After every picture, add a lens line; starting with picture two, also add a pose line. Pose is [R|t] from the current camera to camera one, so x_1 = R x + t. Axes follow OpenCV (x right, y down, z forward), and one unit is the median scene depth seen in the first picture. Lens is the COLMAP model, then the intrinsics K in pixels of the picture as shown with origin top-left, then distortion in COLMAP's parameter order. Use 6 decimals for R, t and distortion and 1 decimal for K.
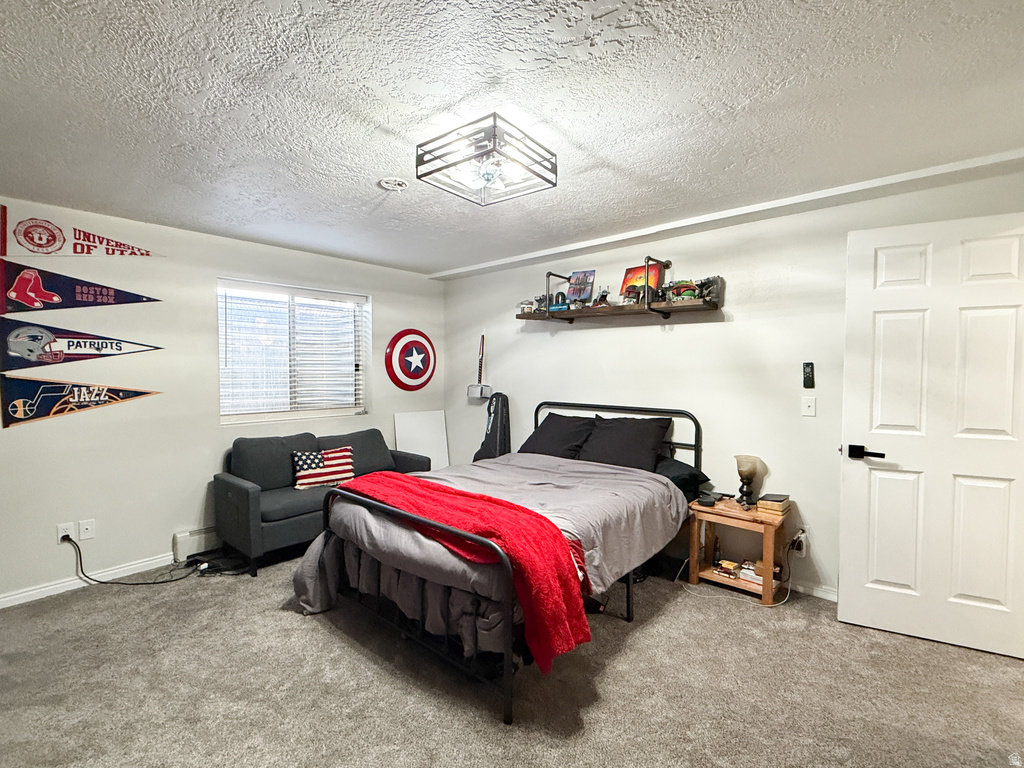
lens RADIAL K [[475.4, 0, 512.8], [0, 475.4, 386.6], [0, 0, 1]] dist [-0.000673, -0.000303]
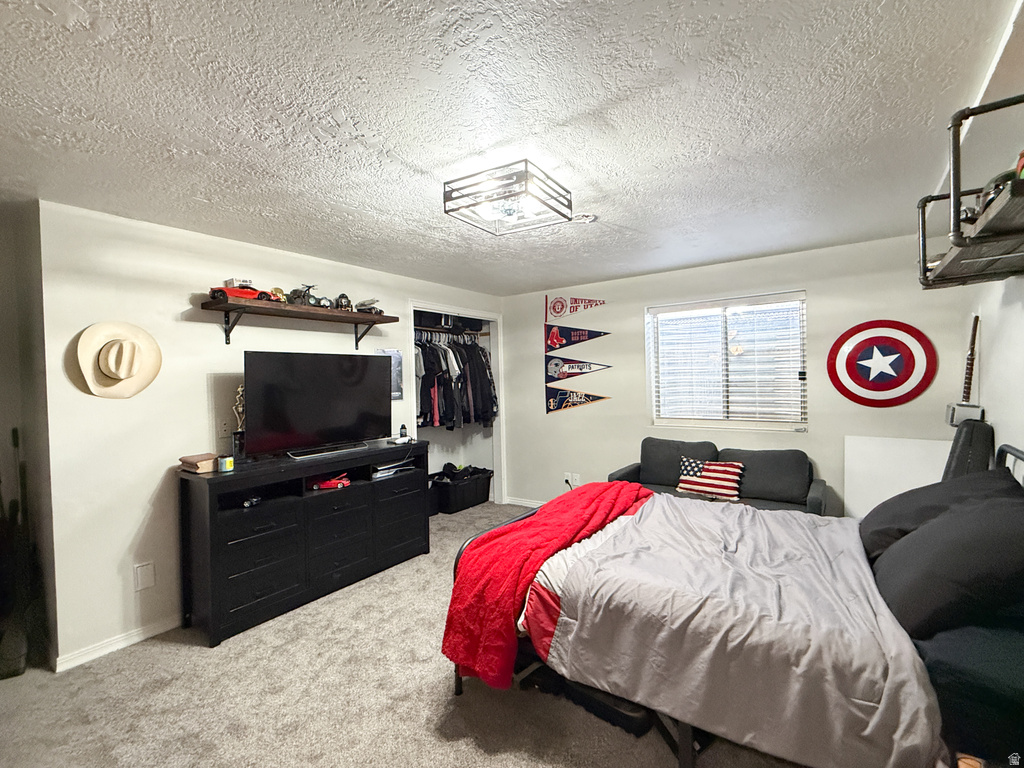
lens RADIAL K [[475.4, 0, 512.8], [0, 475.4, 386.6], [0, 0, 1]] dist [-0.000673, -0.000303]
pose [[0.095005, 0.014189, -0.995376, 0.718419], [-0.012959, 0.999831, 0.013015, -0.039298], [0.995392, 0.011663, 0.095173, 0.631496]]
